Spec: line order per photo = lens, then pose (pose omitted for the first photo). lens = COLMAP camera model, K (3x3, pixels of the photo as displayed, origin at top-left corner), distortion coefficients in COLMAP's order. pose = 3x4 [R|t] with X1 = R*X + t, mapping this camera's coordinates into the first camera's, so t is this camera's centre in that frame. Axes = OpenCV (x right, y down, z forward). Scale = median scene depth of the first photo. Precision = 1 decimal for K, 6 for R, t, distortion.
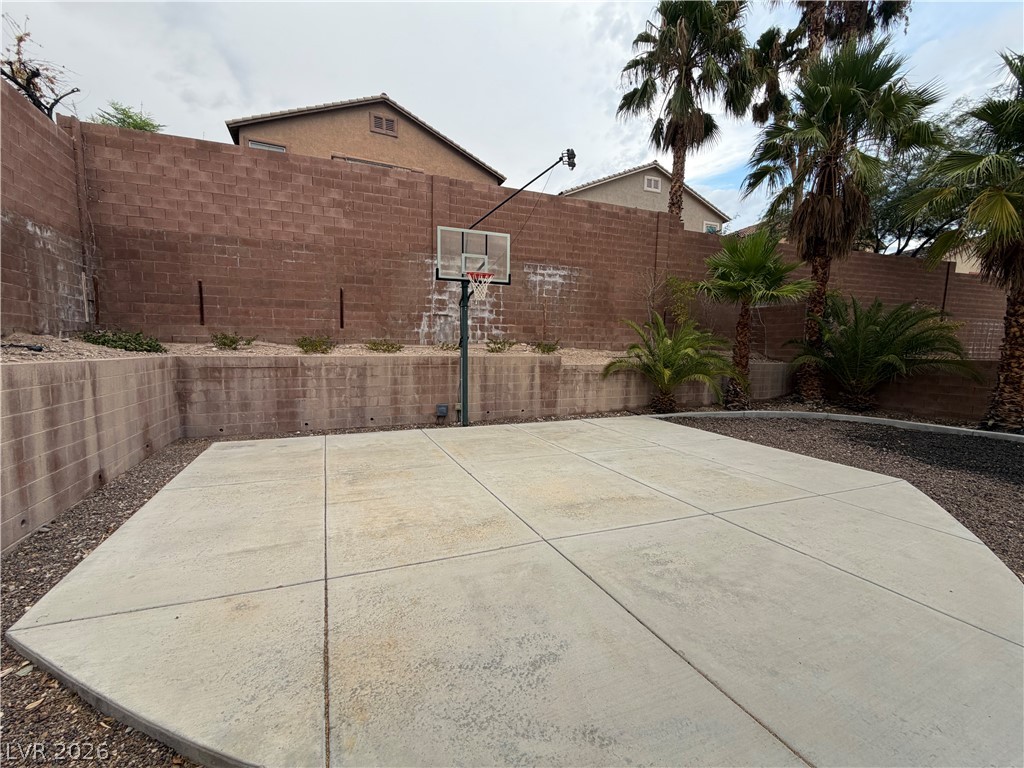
lens RADIAL K [[405.8, 0, 502.4], [0, 405.8, 384.7], [0, 0, 1]] dist [-0.000047, -0.000027]
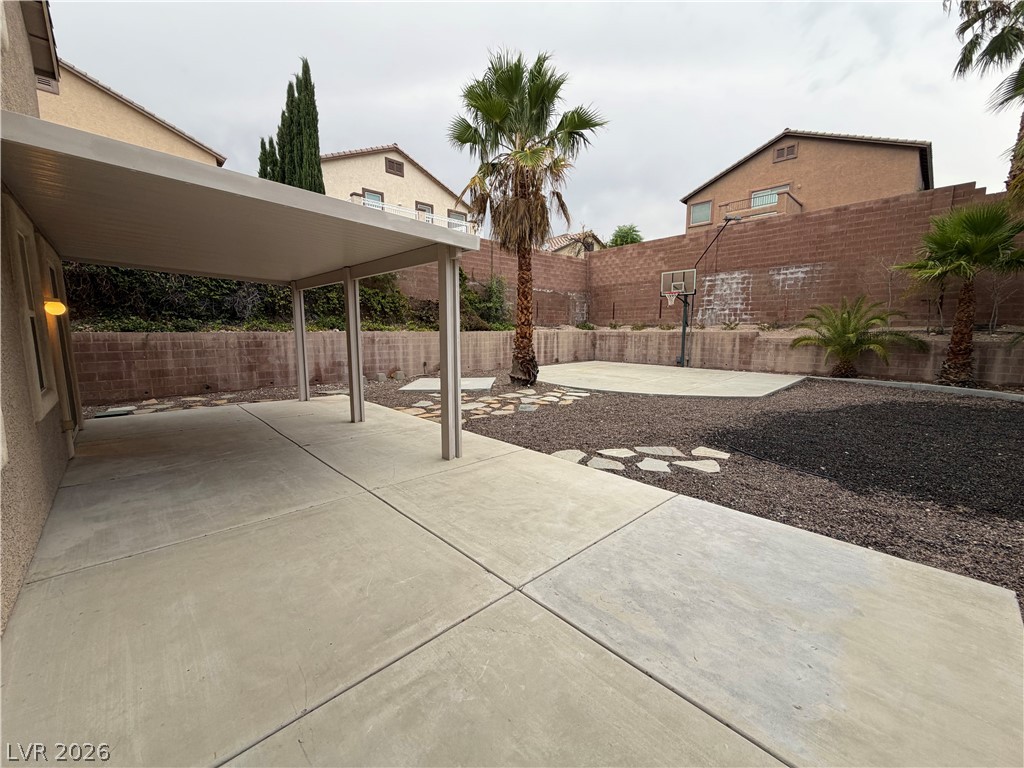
lens RADIAL K [[405.8, 0, 518.3], [0, 405.8, 382.2], [0, 0, 1]] dist [-0.000047, -0.000027]
pose [[0.340518, 0.114238, -0.933272, 1.388508], [-0.080847, 0.992473, 0.091986, 0.053578], [0.936756, 0.044129, 0.347191, -0.397447]]
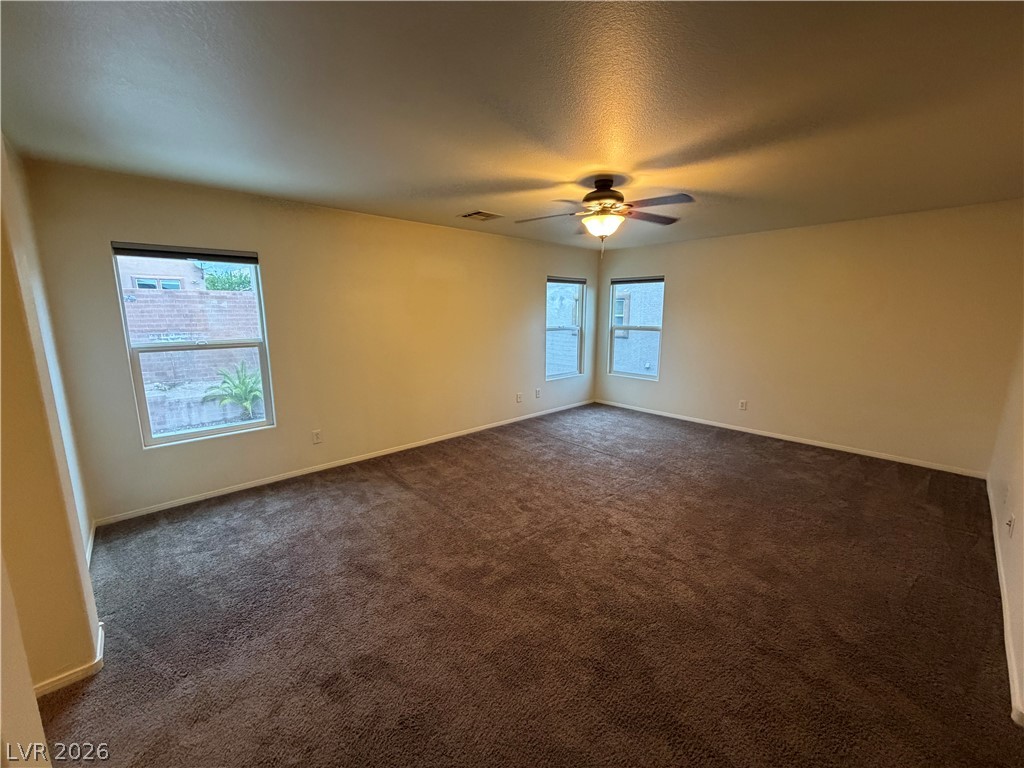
lens RADIAL K [[405.8, 0, 506.4], [0, 405.8, 384.5], [0, 0, 1]] dist [-0.000047, -0.000027]
pose [[0.947015, -0.064137, 0.314720, 1.052547], [0.034199, 0.994425, 0.099747, -0.255928], [-0.319363, -0.083699, 0.943929, -1.175839]]
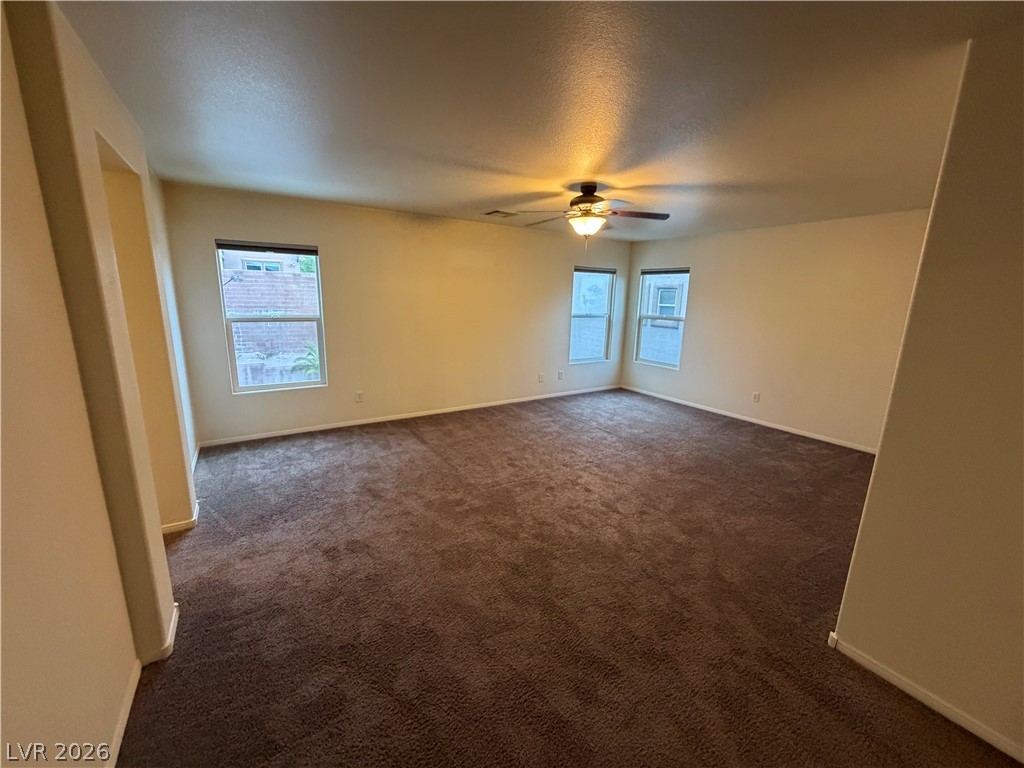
lens RADIAL K [[405.8, 0, 508.4], [0, 405.8, 385.1], [0, 0, 1]] dist [-0.000047, -0.000027]
pose [[0.987818, -0.015730, 0.154813, 1.106783], [-0.004996, 0.991159, 0.132582, -0.250945], [-0.155530, -0.131741, 0.979007, -1.260798]]
